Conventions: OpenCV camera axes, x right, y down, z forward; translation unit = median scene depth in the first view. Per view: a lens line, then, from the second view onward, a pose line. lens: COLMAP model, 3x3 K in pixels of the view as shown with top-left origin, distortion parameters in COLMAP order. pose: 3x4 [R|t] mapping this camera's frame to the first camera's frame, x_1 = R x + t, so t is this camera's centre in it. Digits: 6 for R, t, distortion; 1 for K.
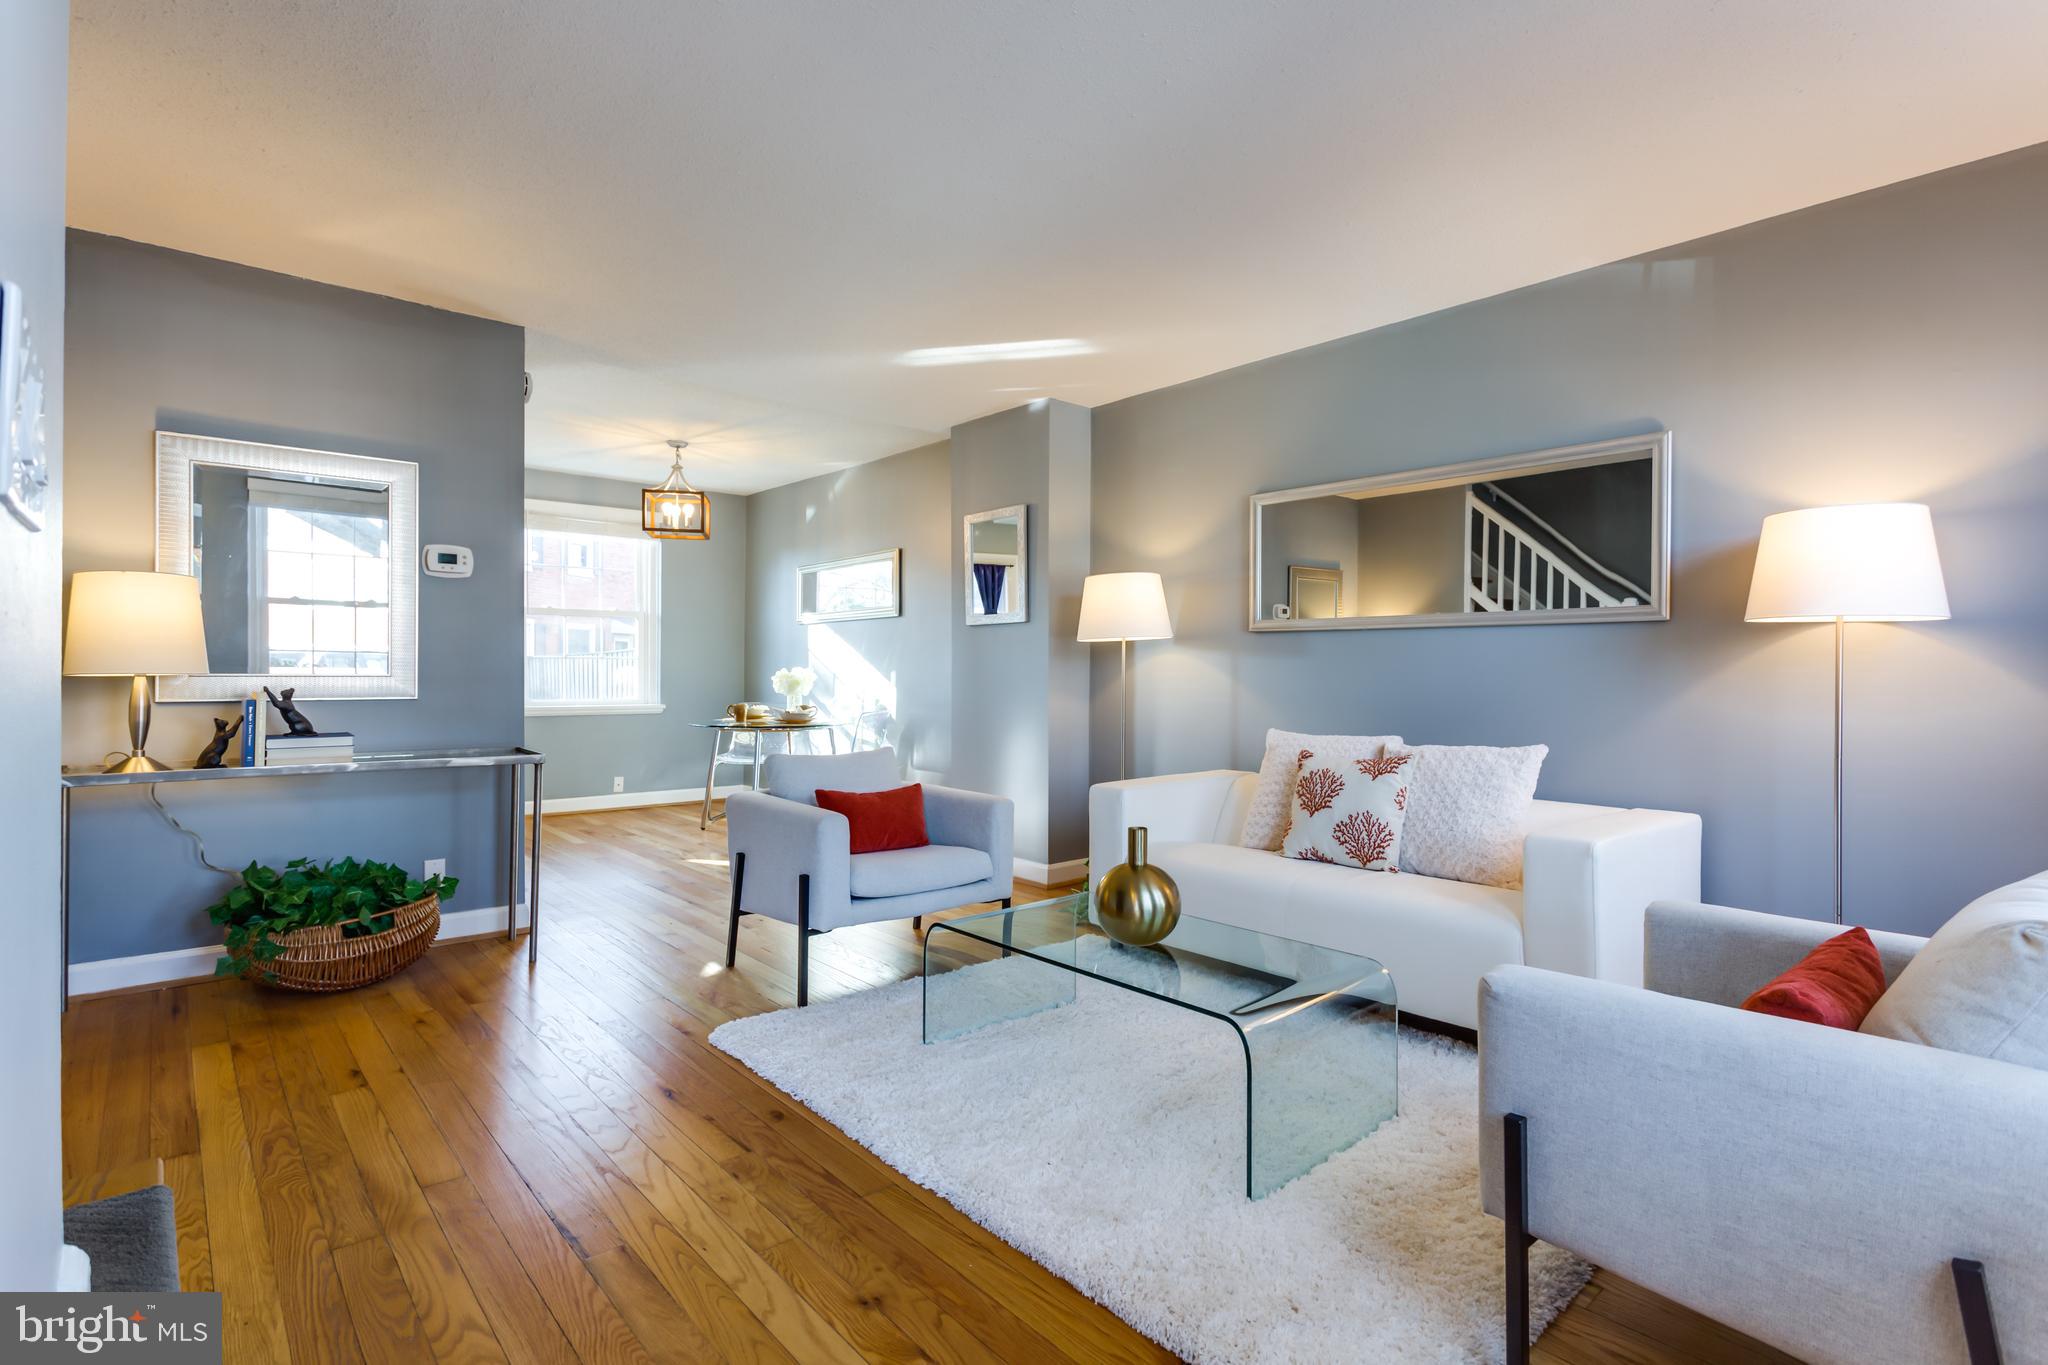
lens RADIAL K [[988.0, 0, 1066.5], [0, 988.0, 669.5], [0, 0, 1]] dist [-0.016132, -0.000369]
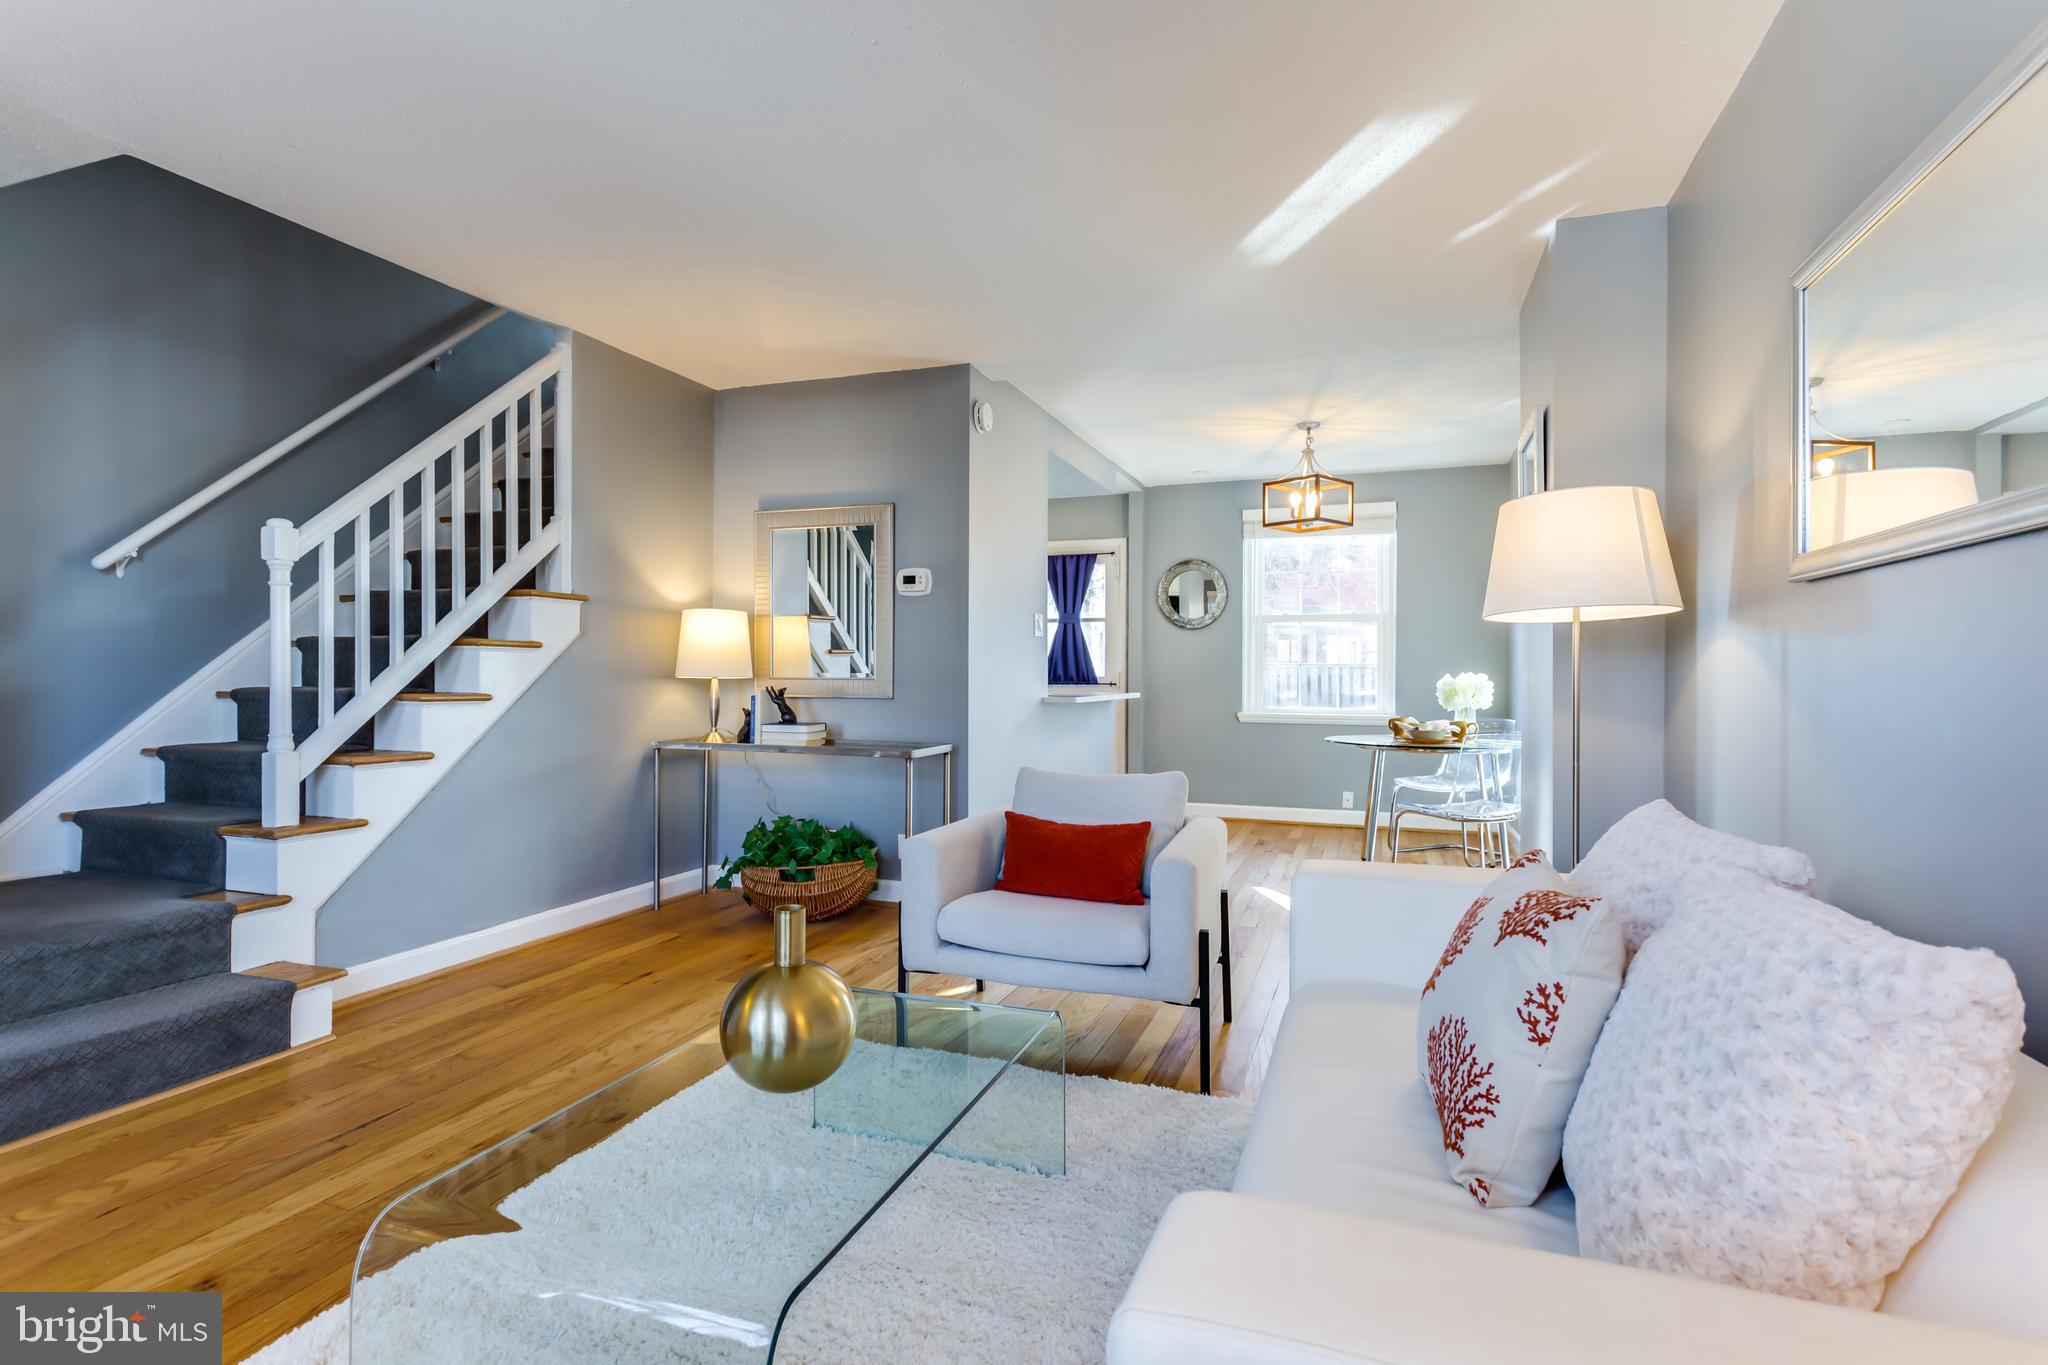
lens RADIAL K [[1000.0, 0, 1020.1], [0, 1000.0, 671.9], [0, 0, 1]] dist [0.001406, -0.001060]
pose [[0.447969, -0.011031, -0.893981, 0.583402], [0.001343, 0.999931, -0.011665, 0.013803], [0.894048, 0.004025, 0.447953, 0.678997]]
